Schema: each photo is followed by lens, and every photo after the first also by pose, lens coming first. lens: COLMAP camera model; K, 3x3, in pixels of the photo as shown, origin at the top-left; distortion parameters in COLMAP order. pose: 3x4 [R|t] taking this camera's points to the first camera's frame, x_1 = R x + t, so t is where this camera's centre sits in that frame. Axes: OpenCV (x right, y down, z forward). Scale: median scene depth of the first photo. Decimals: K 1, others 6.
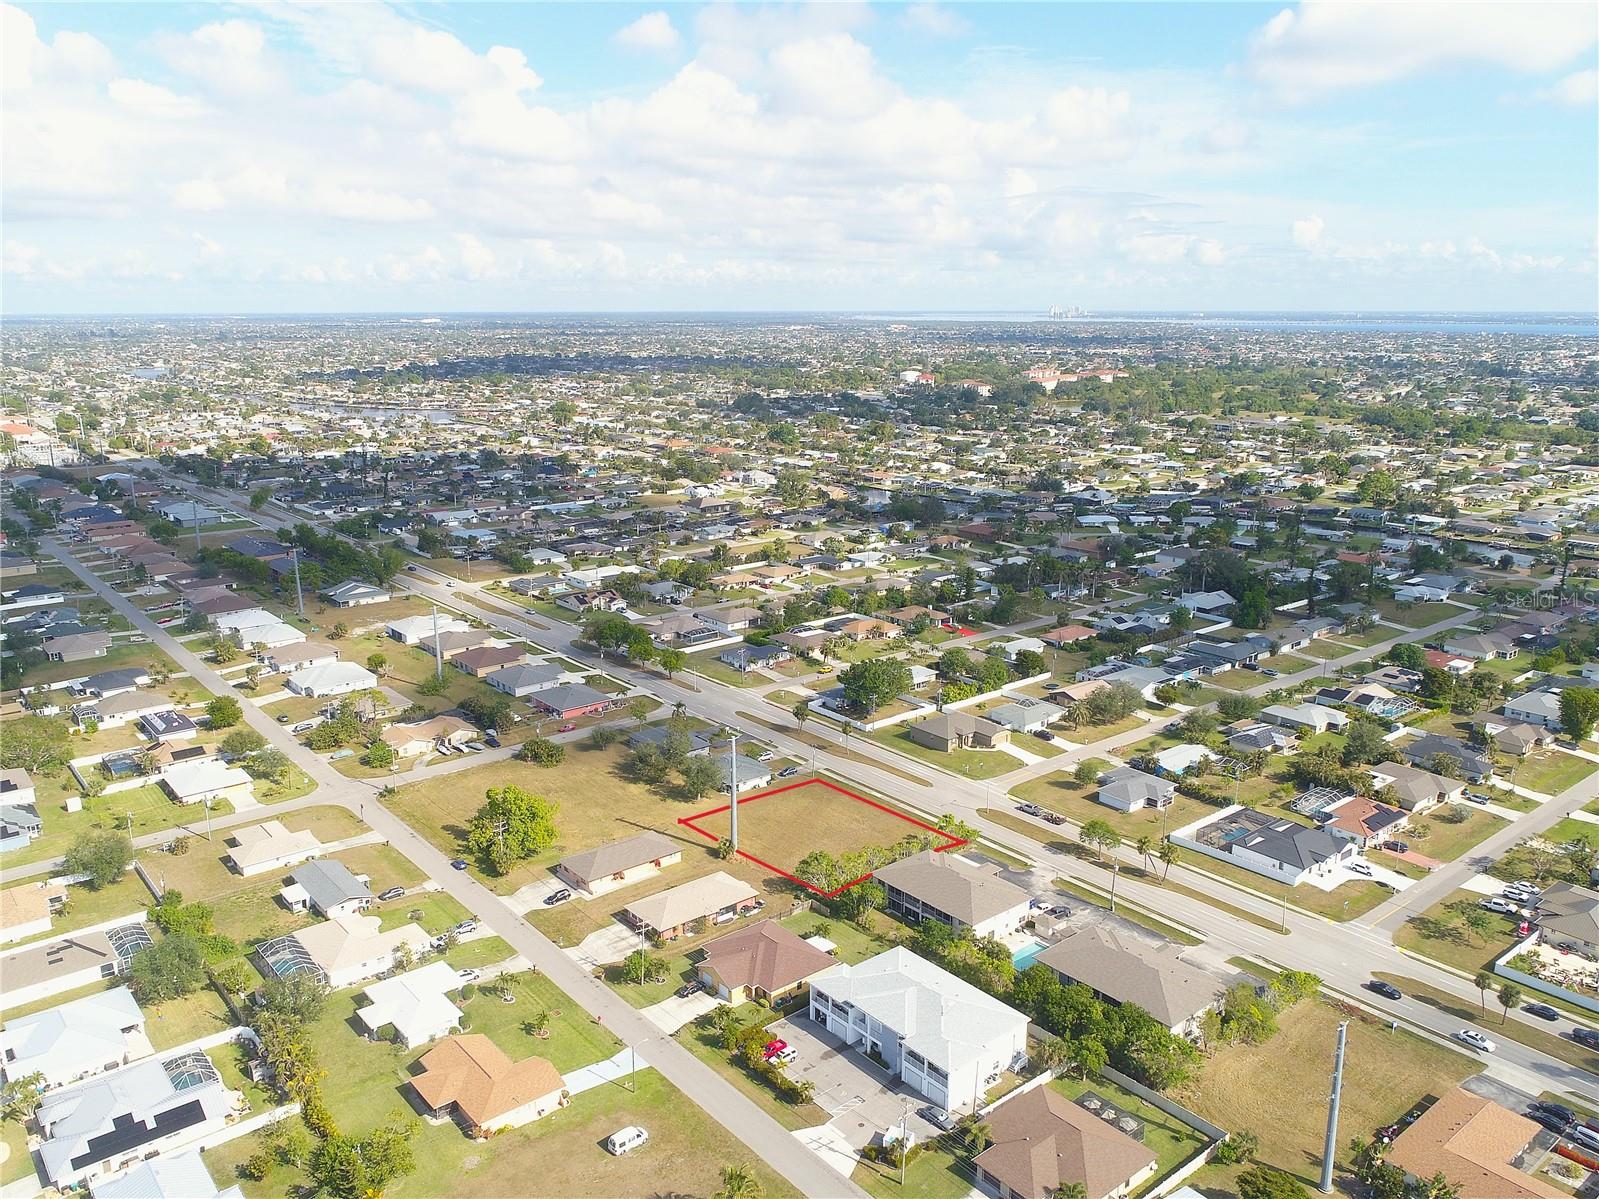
lens RADIAL K [[1223.2, 0, 797.0], [0, 1223.2, 602.1], [0, 0, 1]] dist [-0.000011, -0.001488]
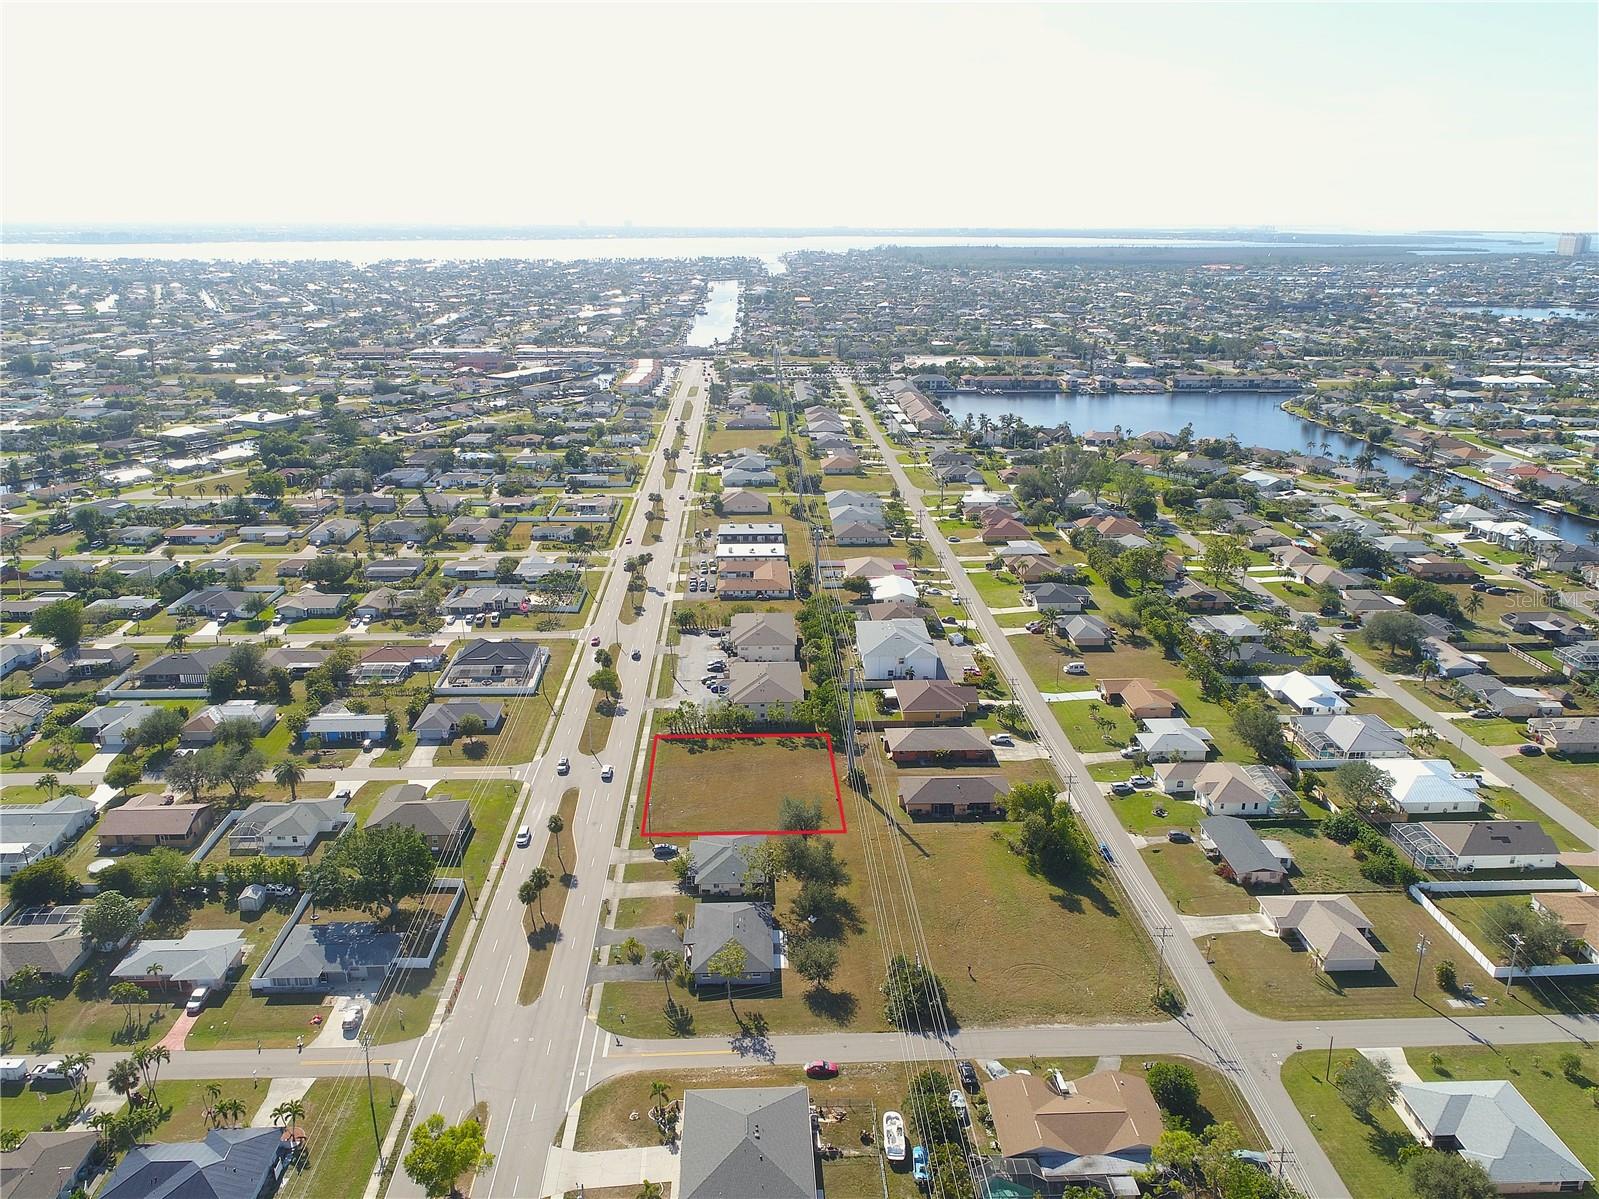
lens RADIAL K [[1223.2, 0, 797.0], [0, 1223.2, 602.1], [0, 0, 1]] dist [-0.000011, -0.001488]
pose [[-0.797981, -0.185129, 0.573544, -0.501708], [0.141026, 0.867875, 0.476345, -0.365342], [-0.585950, 0.460999, -0.666440, 1.425797]]
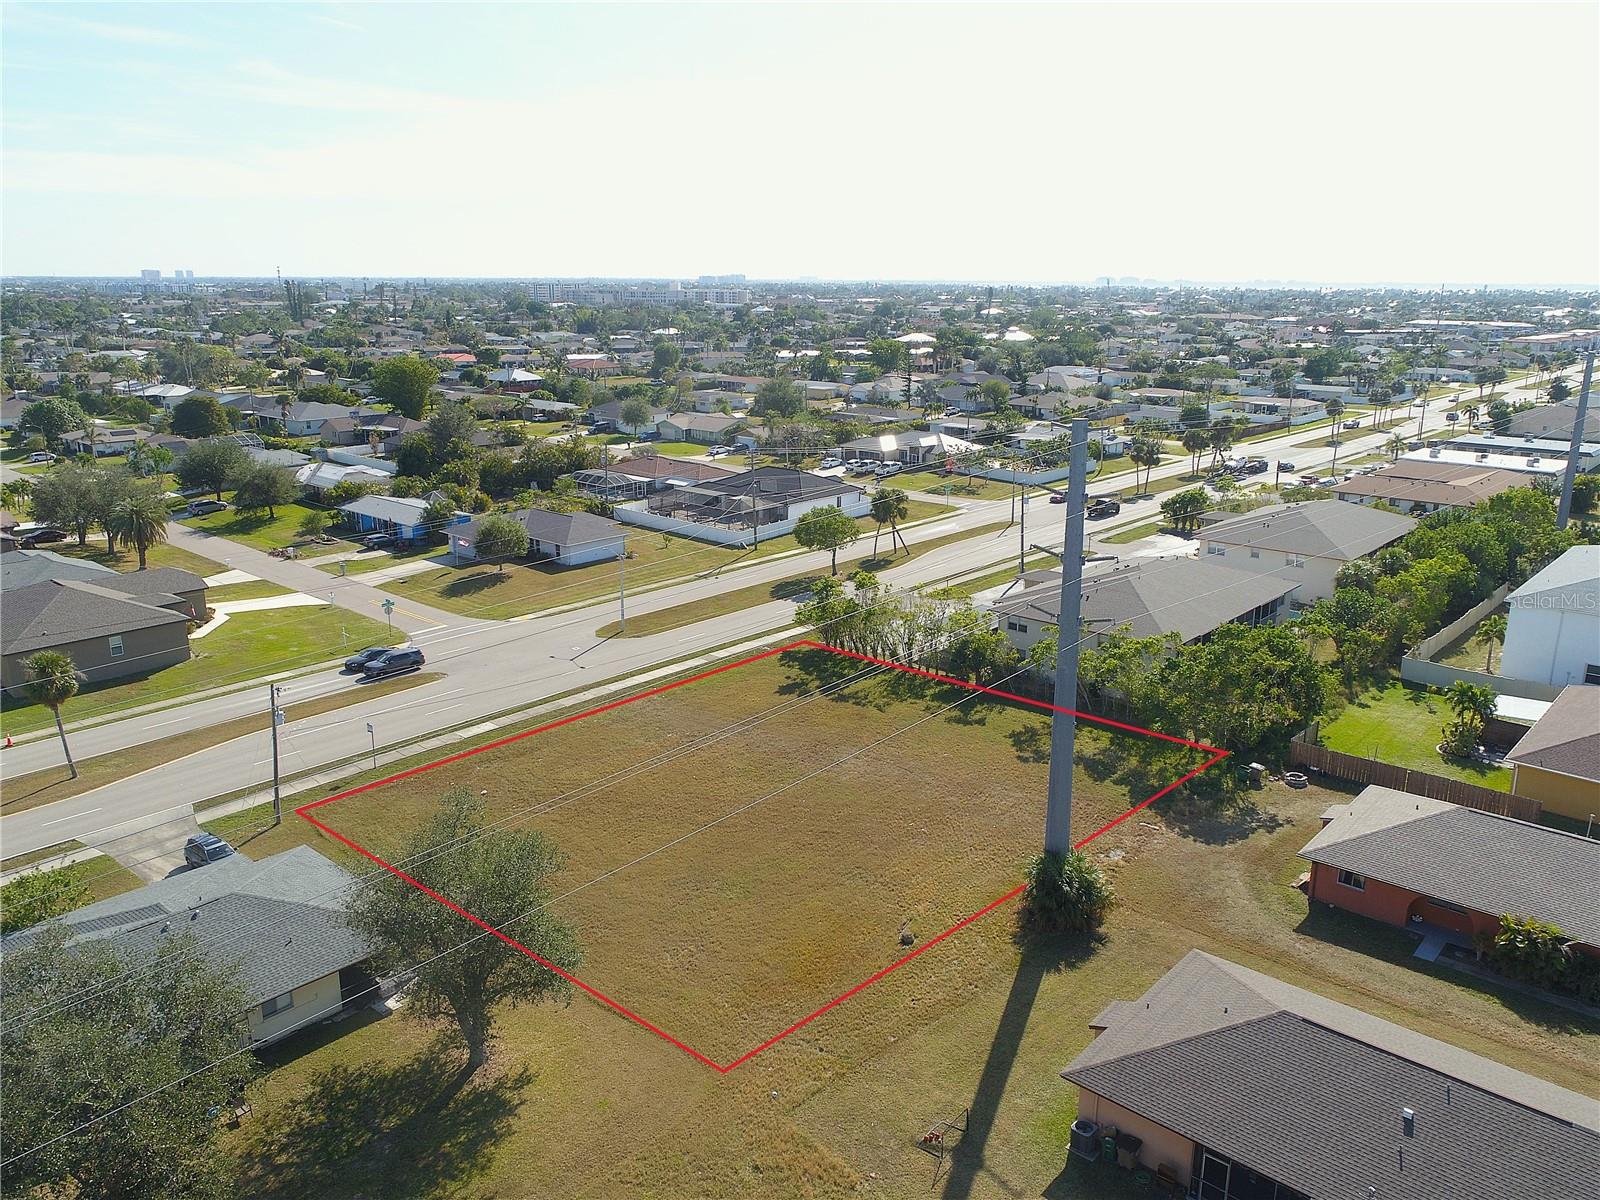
lens RADIAL K [[1208.0, 0, 800.0], [0, 1208.0, 600.0], [0, 0, 1]] dist [0.001419, -0.002912]
pose [[-0.152803, -0.254384, 0.954956, -0.235387], [0.229714, 0.930693, 0.284678, 0.053742], [-0.961188, 0.262866, -0.083777, 0.916498]]
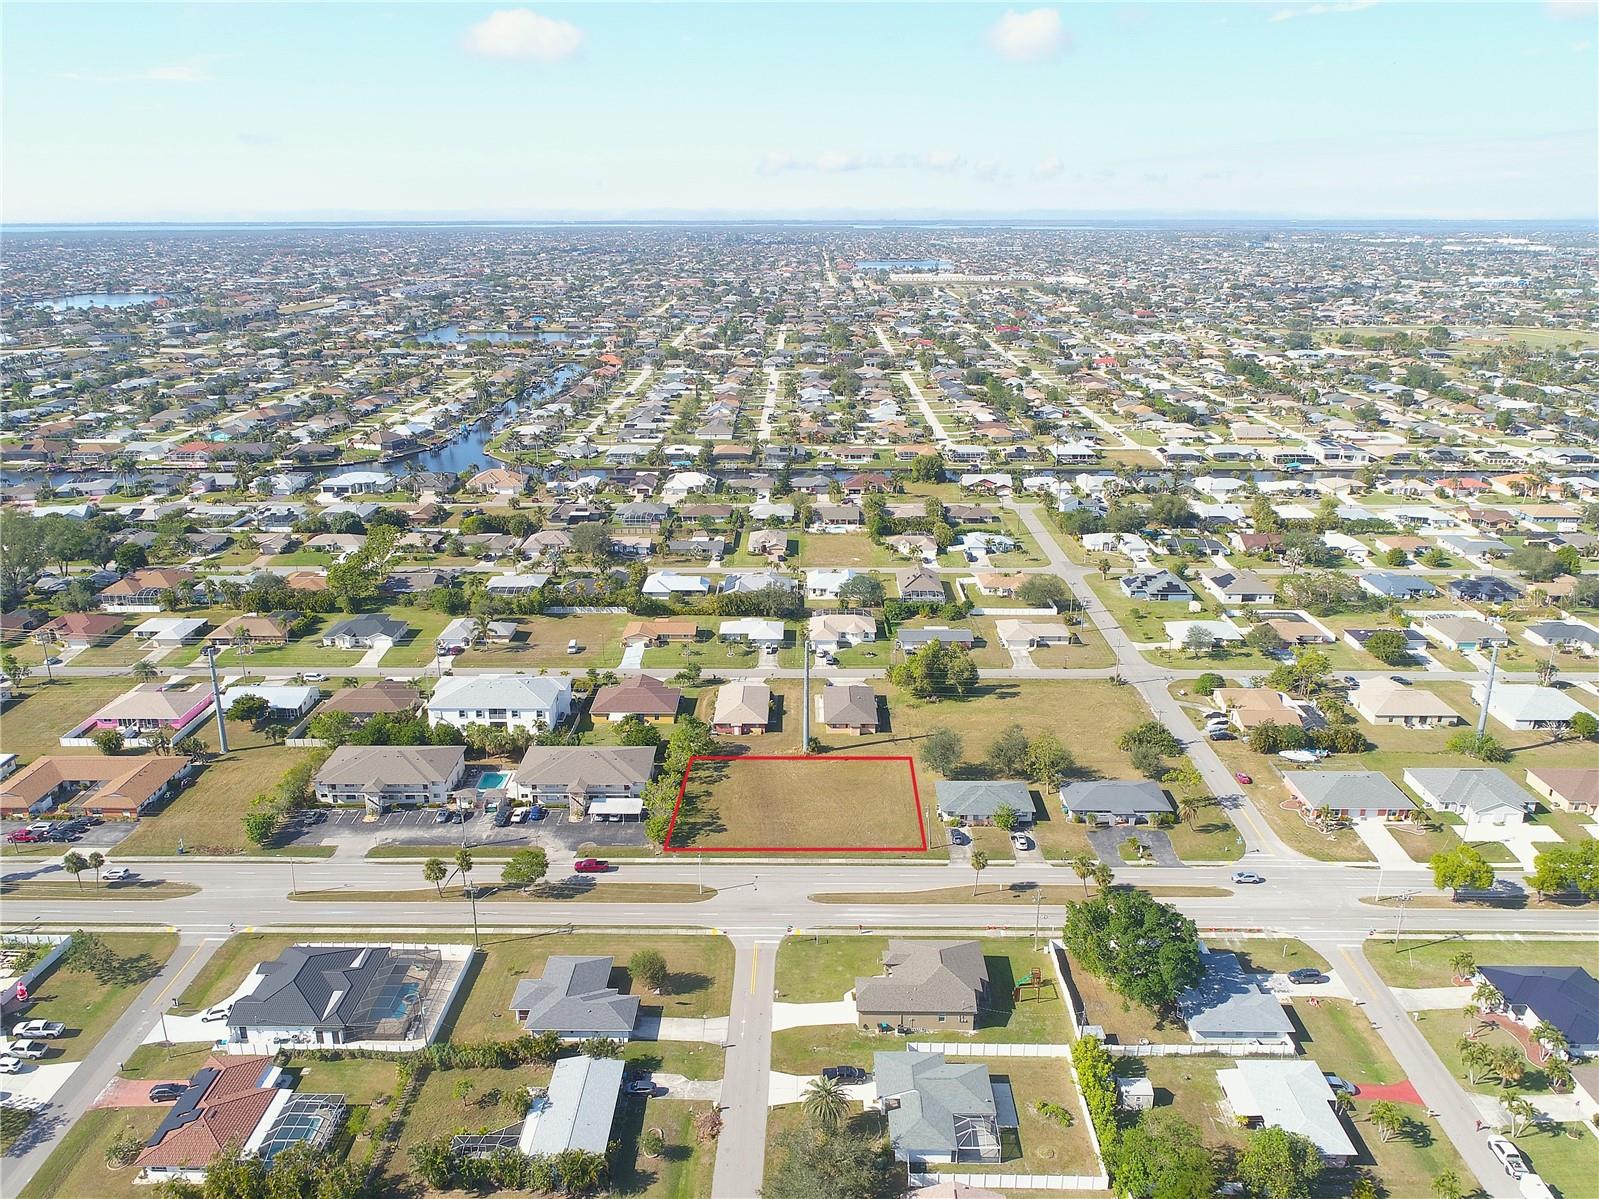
lens RADIAL K [[1223.2, 0, 797.0], [0, 1223.2, 602.1], [0, 0, 1]] dist [-0.000011, -0.001488]
pose [[-0.641749, 0.237305, -0.729277, 0.600328], [-0.179600, 0.877976, 0.443736, -0.324068], [0.745589, 0.415745, -0.520820, 1.291669]]
